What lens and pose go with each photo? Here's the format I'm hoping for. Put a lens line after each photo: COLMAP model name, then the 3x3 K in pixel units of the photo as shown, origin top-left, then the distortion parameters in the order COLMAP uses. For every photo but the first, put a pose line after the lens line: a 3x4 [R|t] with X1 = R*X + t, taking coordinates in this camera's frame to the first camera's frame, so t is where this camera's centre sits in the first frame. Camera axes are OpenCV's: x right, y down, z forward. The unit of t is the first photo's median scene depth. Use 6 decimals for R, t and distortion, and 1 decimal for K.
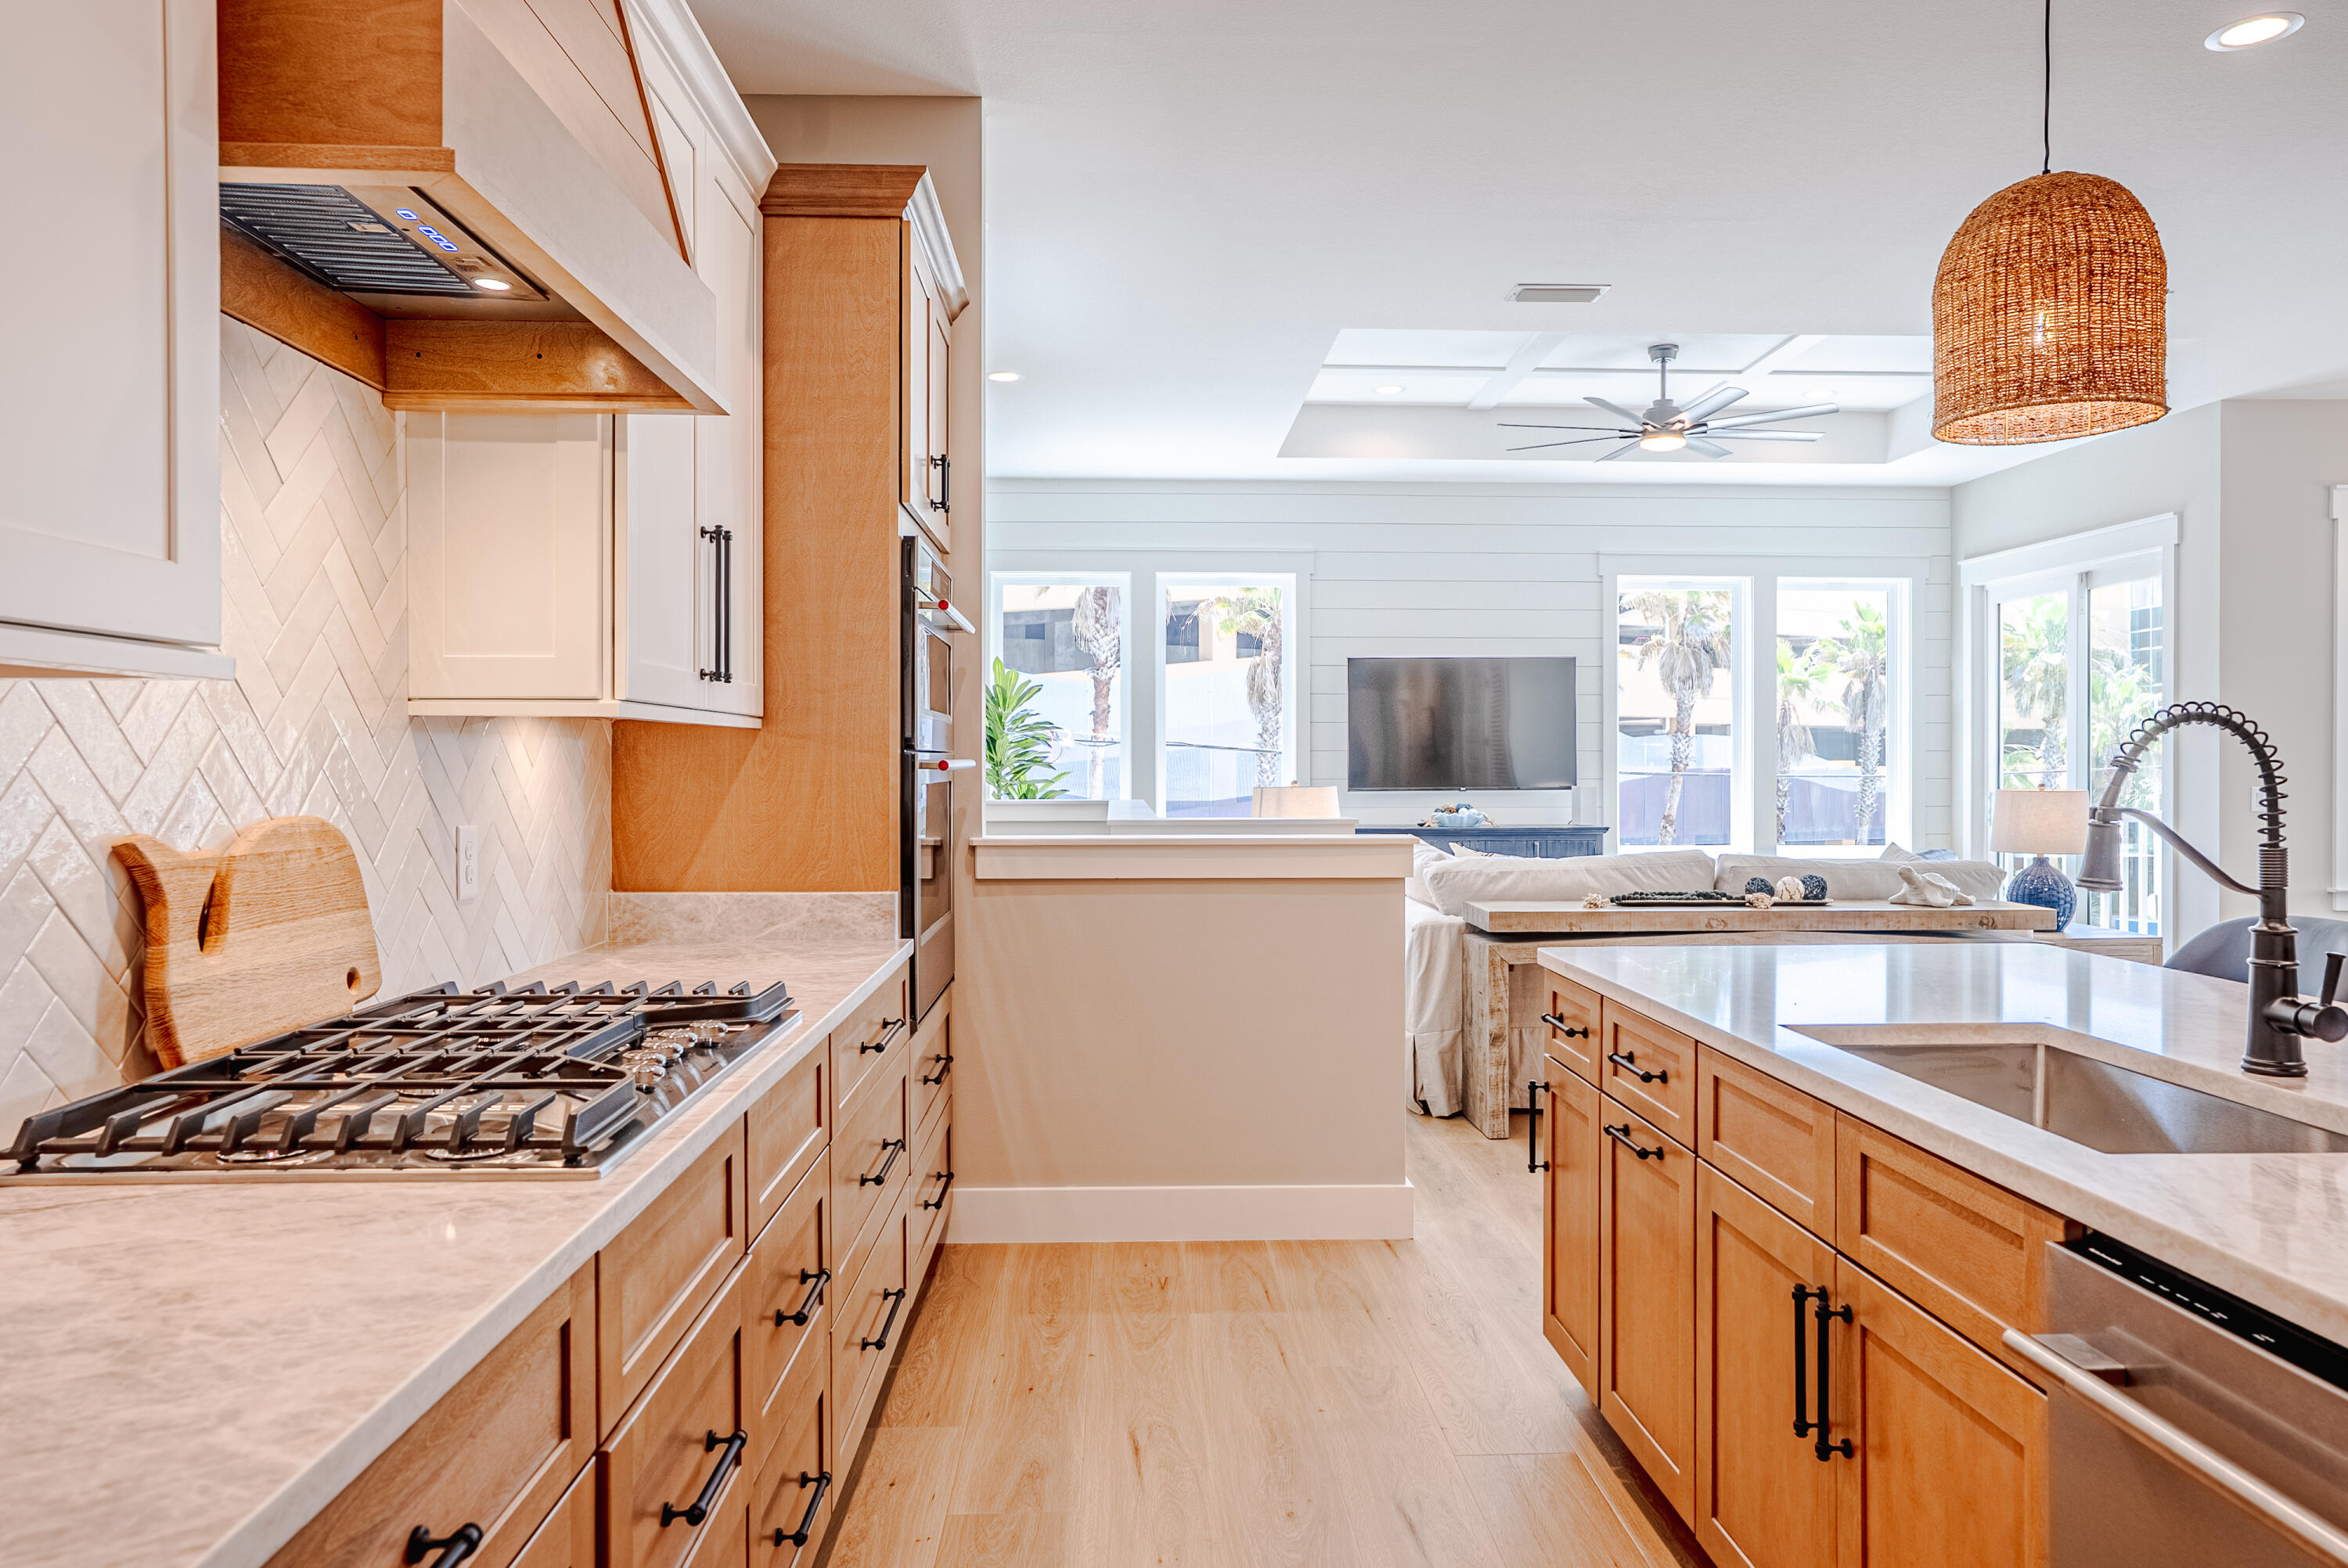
lens RADIAL K [[1517.7, 0, 1174.0], [0, 1517.7, 784.0], [0, 0, 1]] dist [0.001459, 0.001589]
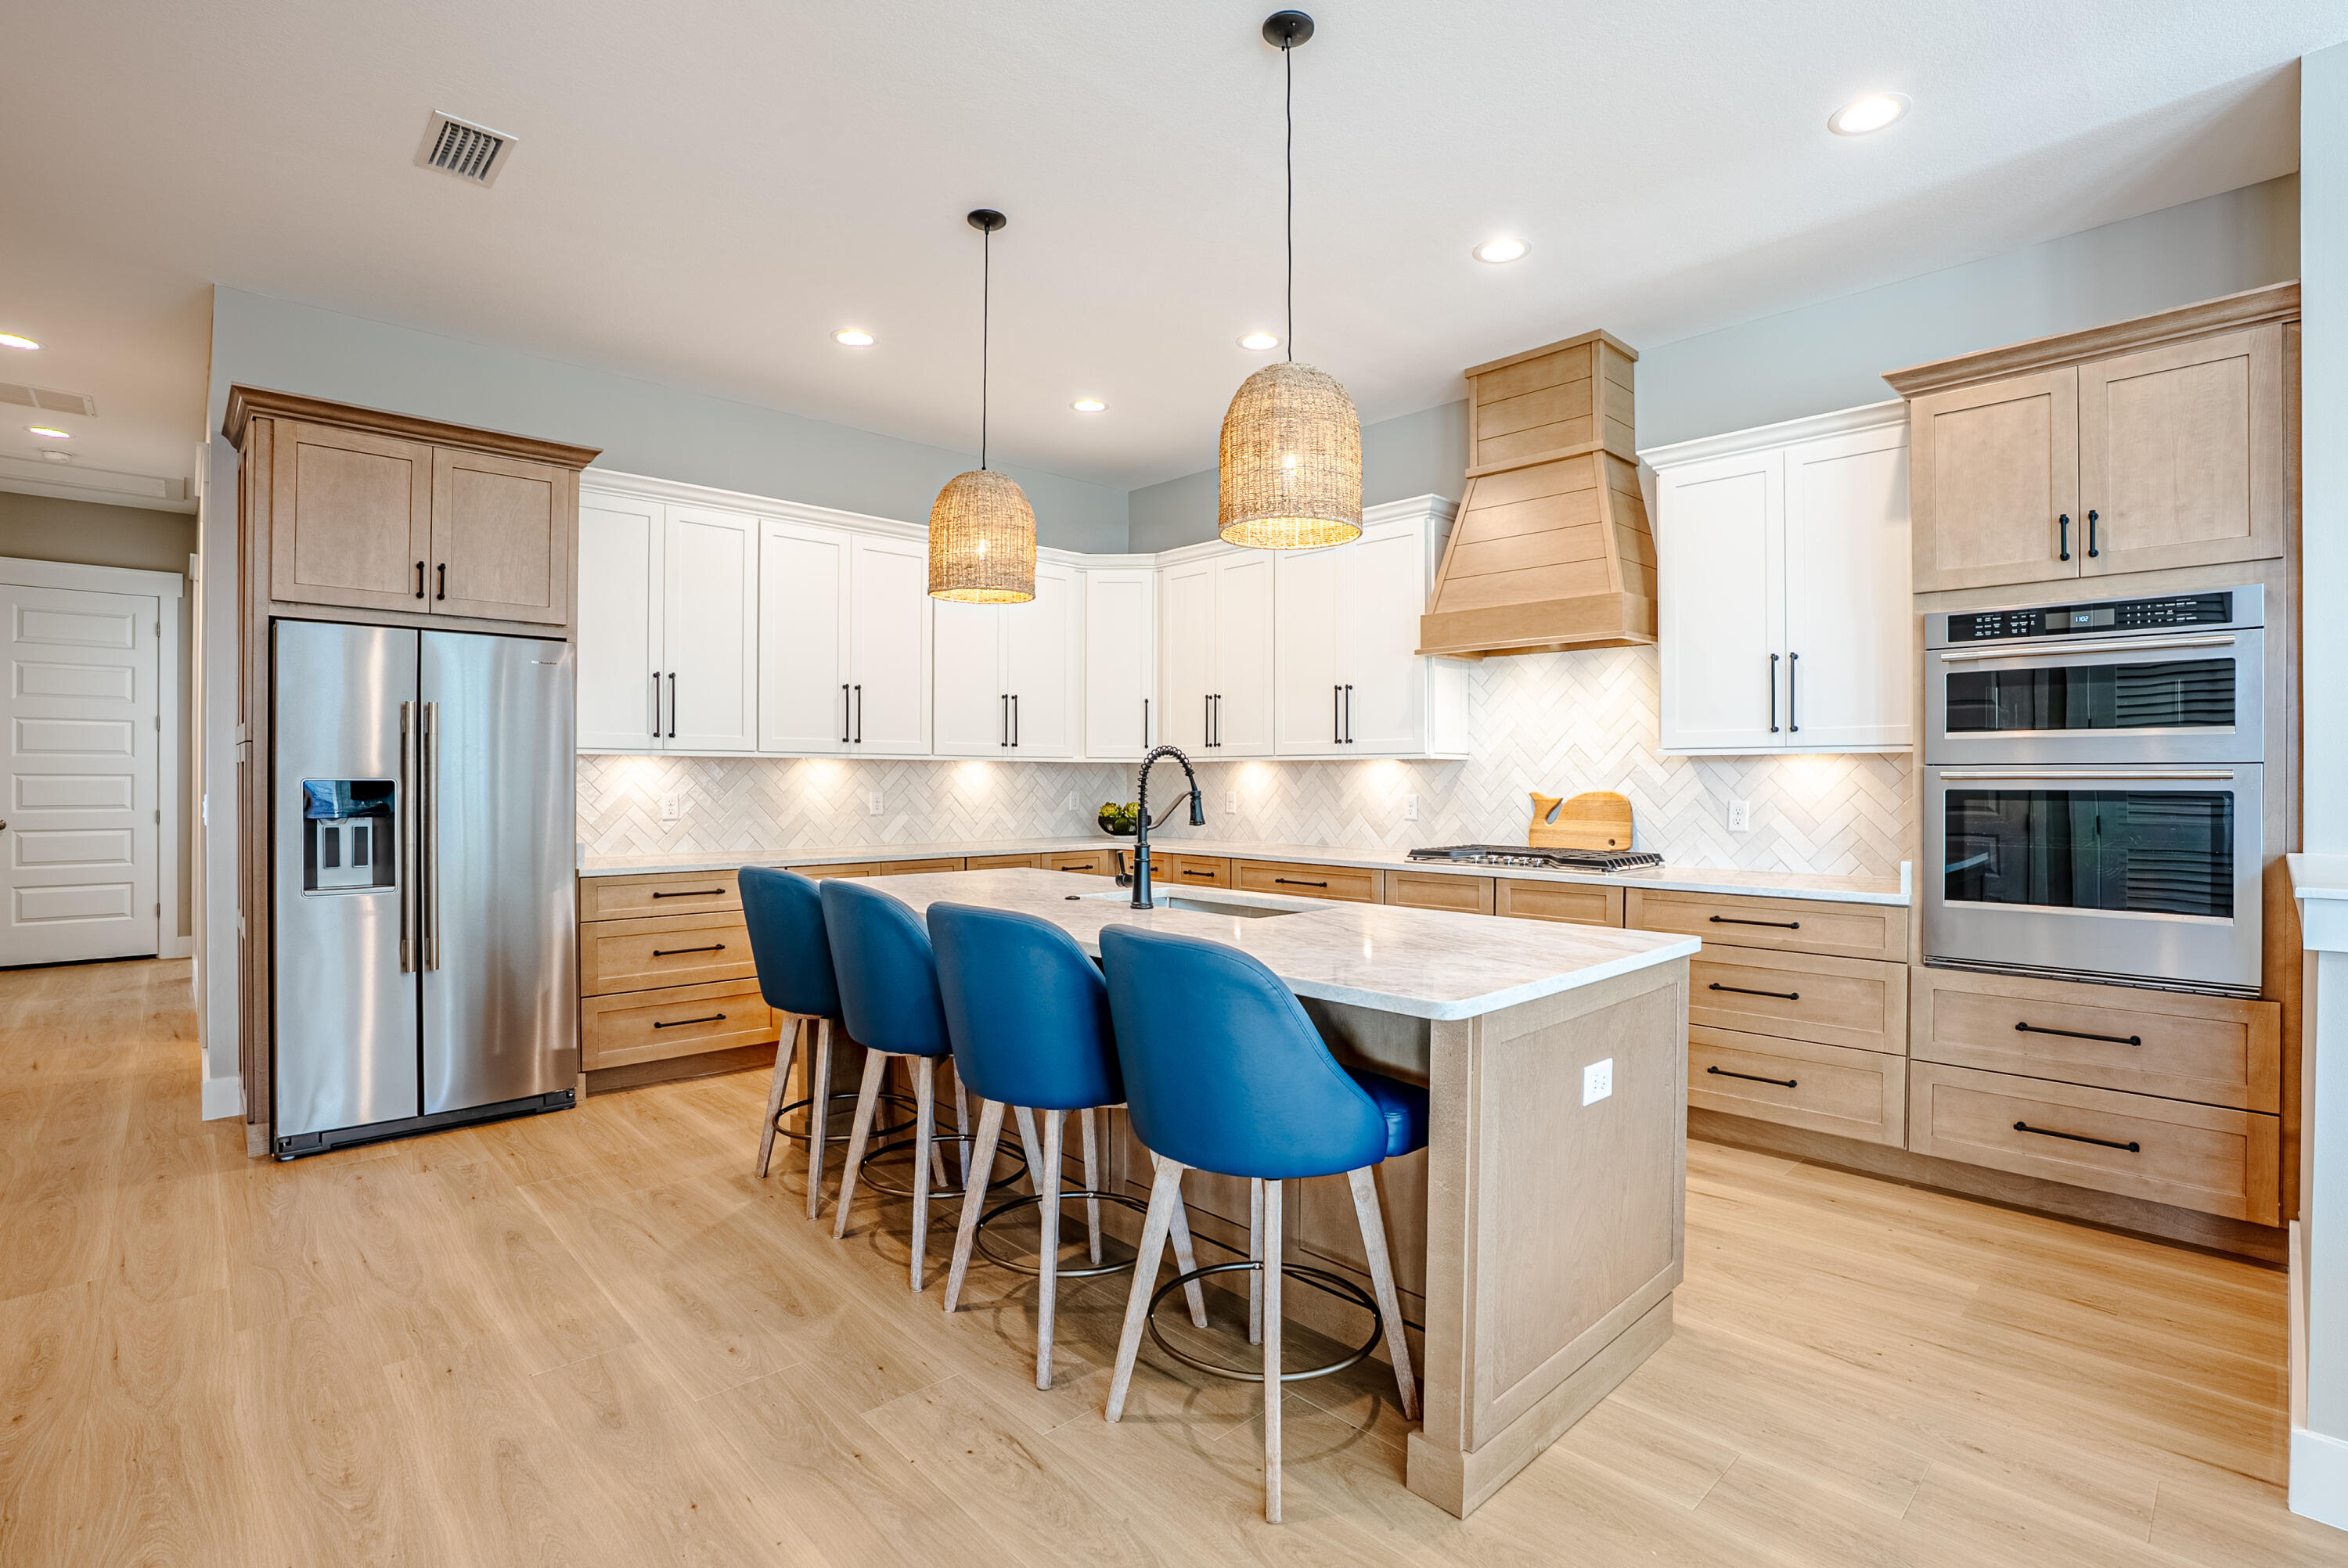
lens RADIAL K [[1145.1, 0, 1216.7], [0, 1145.1, 778.5], [0, 0, 1]] dist [-0.034616, -0.000221]
pose [[-0.729530, 0.000807, -0.683949, 0.821549], [-0.008611, 0.999909, 0.010365, -0.010711], [0.683895, 0.013451, -0.729457, 1.046314]]
